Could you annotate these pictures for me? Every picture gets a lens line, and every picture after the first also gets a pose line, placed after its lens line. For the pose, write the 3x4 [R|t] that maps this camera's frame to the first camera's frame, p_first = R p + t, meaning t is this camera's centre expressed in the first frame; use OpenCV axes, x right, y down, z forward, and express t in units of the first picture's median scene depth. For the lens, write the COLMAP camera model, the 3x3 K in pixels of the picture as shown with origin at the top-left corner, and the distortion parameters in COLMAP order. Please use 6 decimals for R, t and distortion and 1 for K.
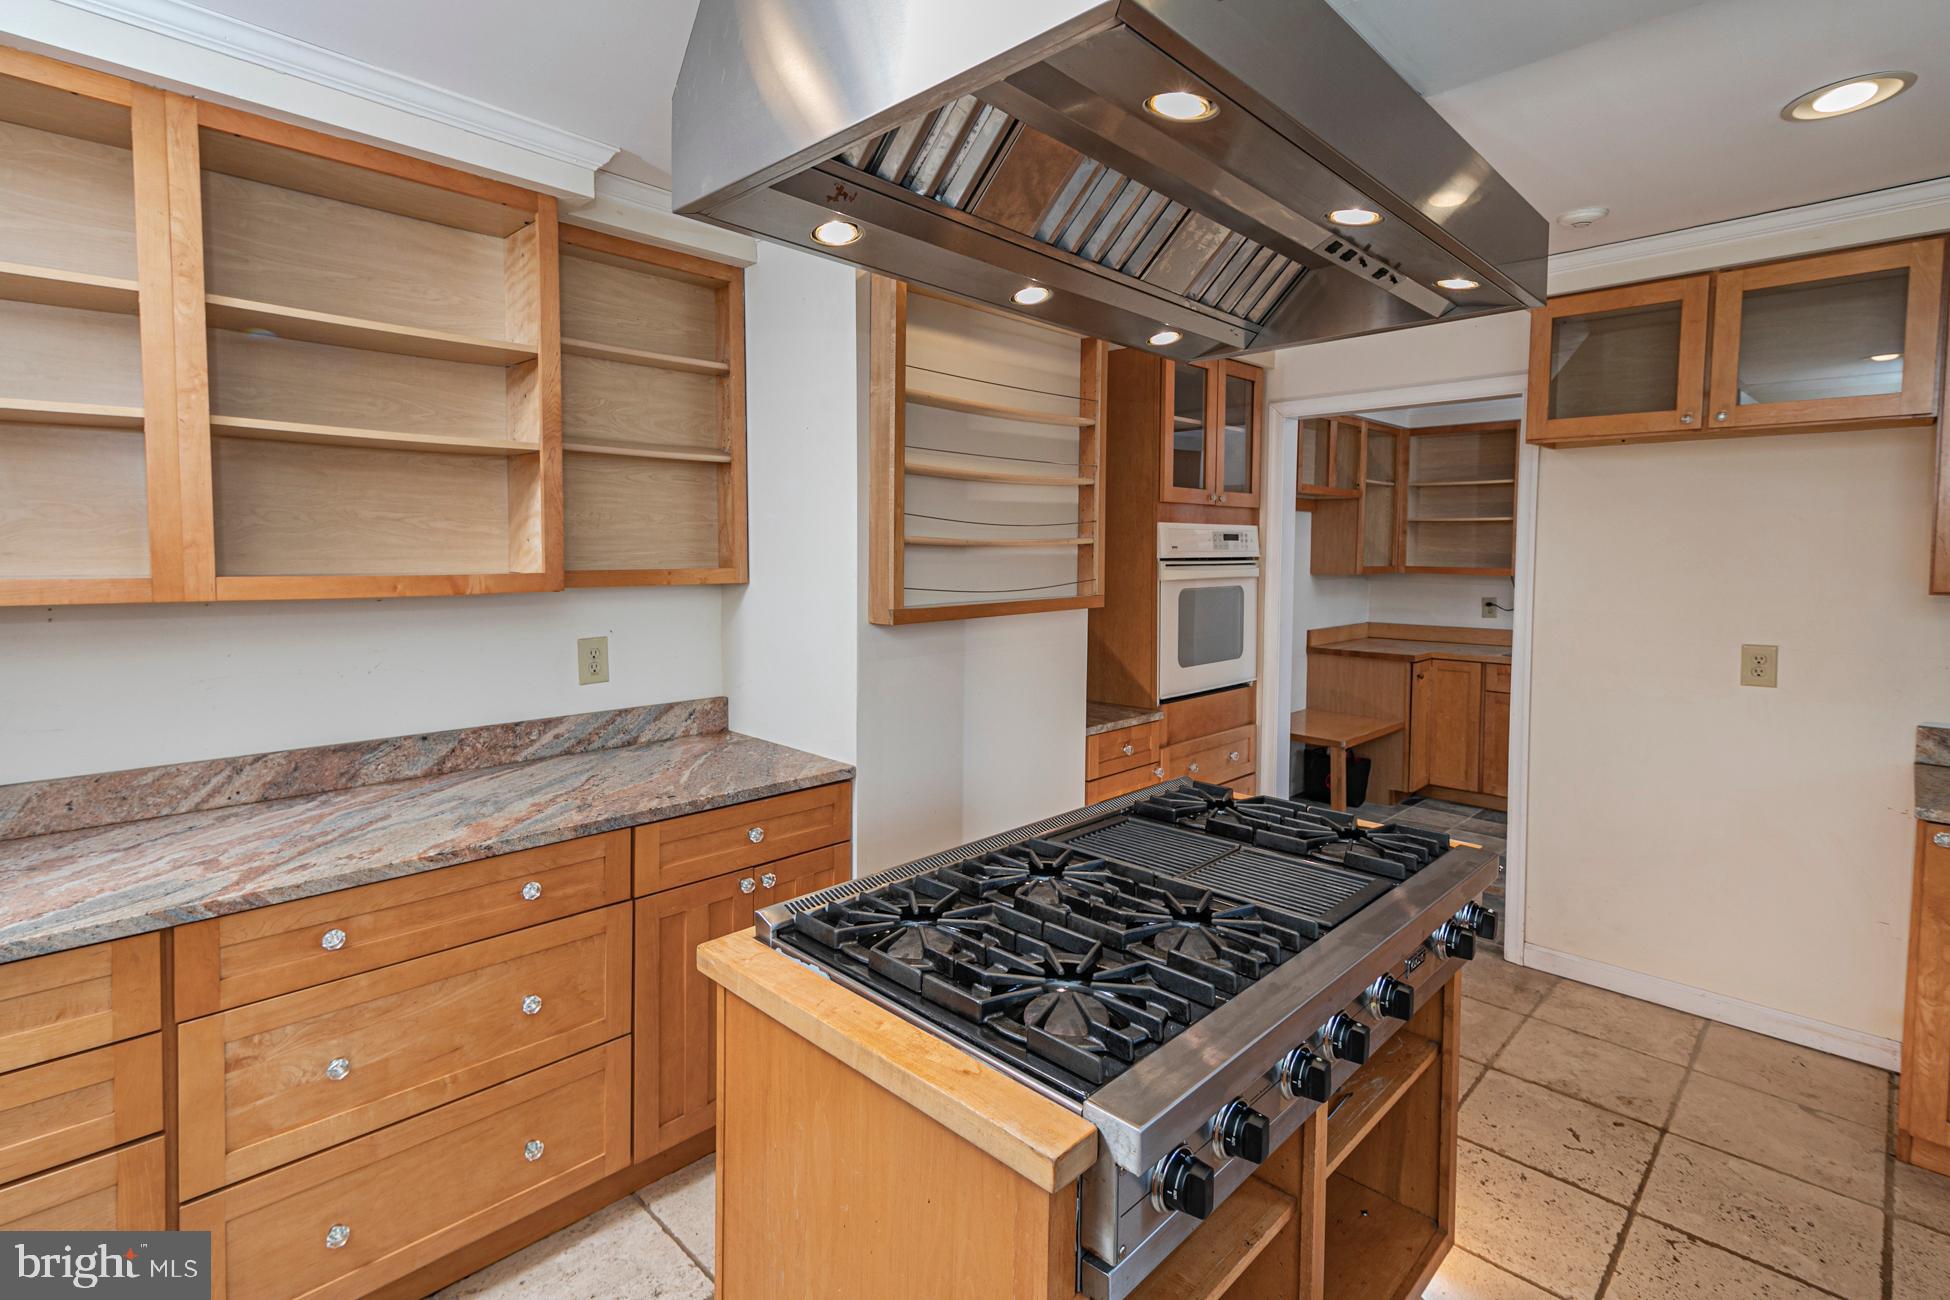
lens RADIAL K [[923.3, 0, 968.5], [0, 923.3, 565.2], [0, 0, 1]] dist [0.012477, 0.000142]
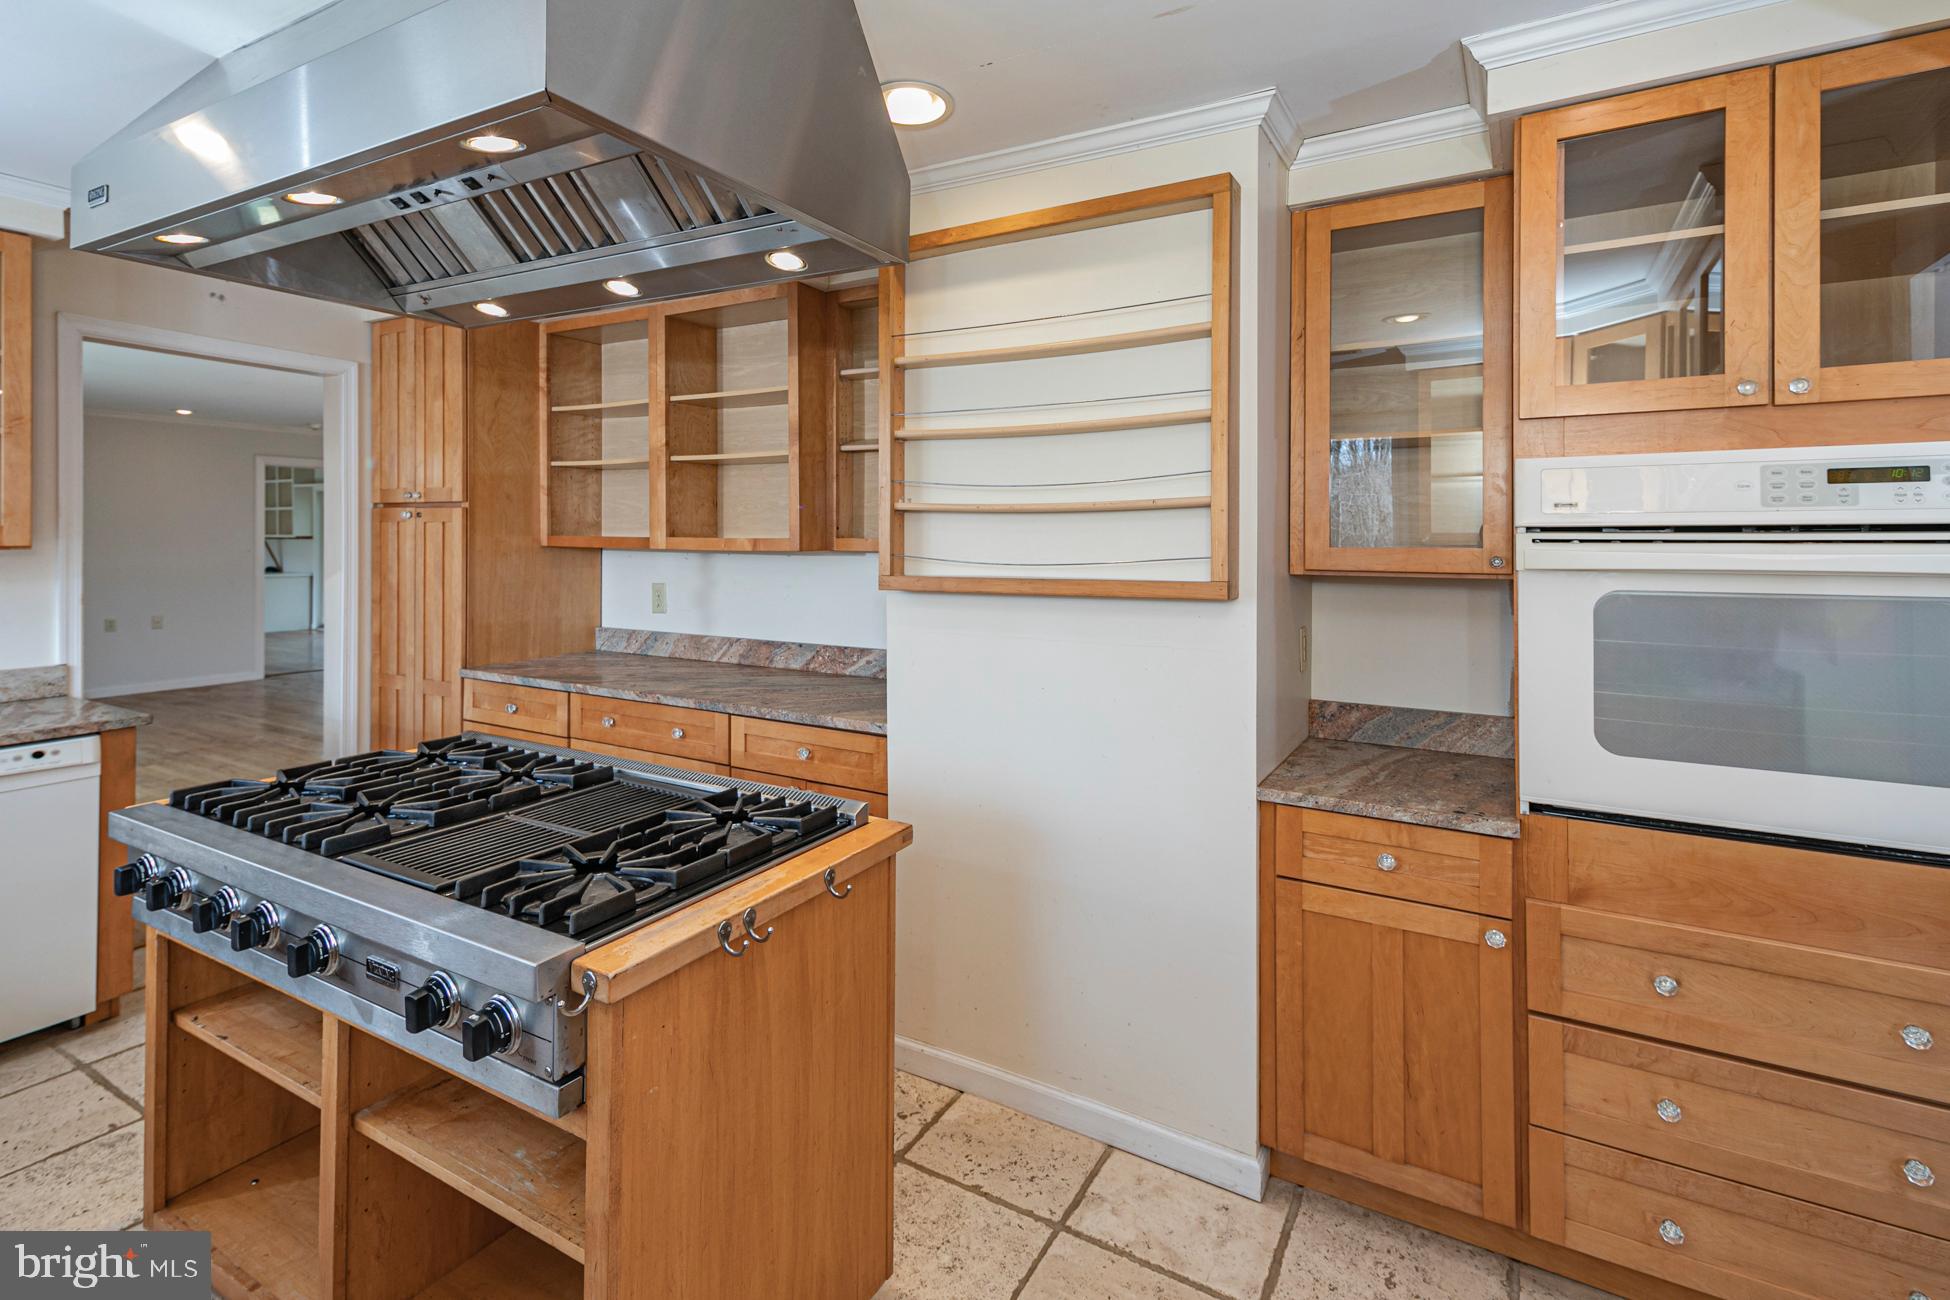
lens RADIAL K [[918.0, 0, 973.5], [0, 918.0, 533.4], [0, 0, 1]] dist [0.003716, 0.000258]
pose [[0.259734, -0.010148, -0.965627, 0.623129], [-0.023525, 0.999582, -0.016833, 0.012256], [0.965394, 0.027089, 0.259387, 0.567069]]
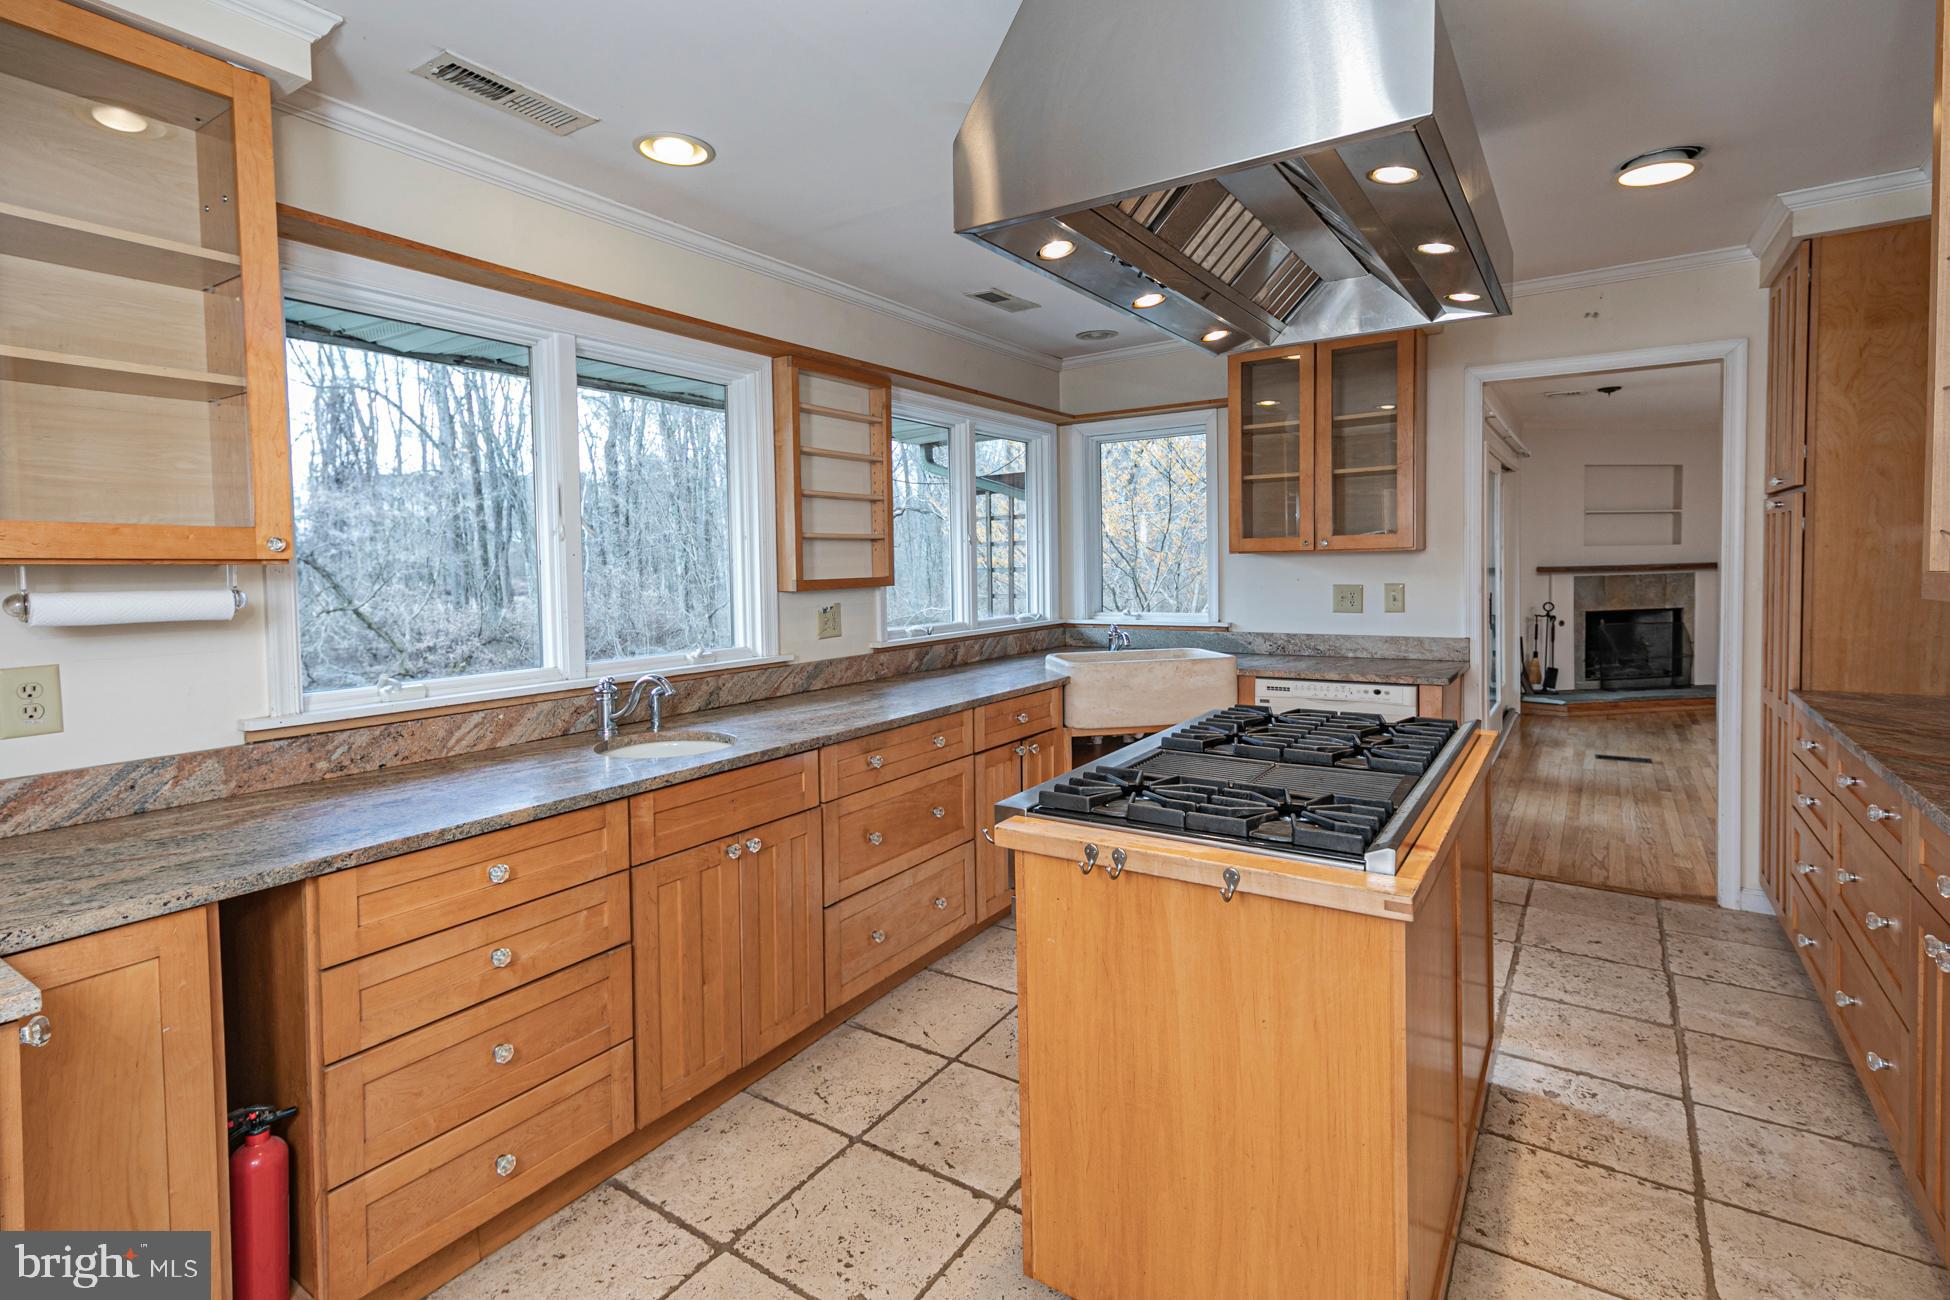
lens RADIAL K [[941.3, 0, 977.6], [0, 941.3, 602.1], [0, 0, 1]] dist [0.009608, 0.000084]
pose [[-0.982830, 0.017411, -0.183692, 0.384687], [0.006173, 0.998083, 0.061578, 0.020943], [0.184412, 0.059387, -0.981053, 0.974217]]
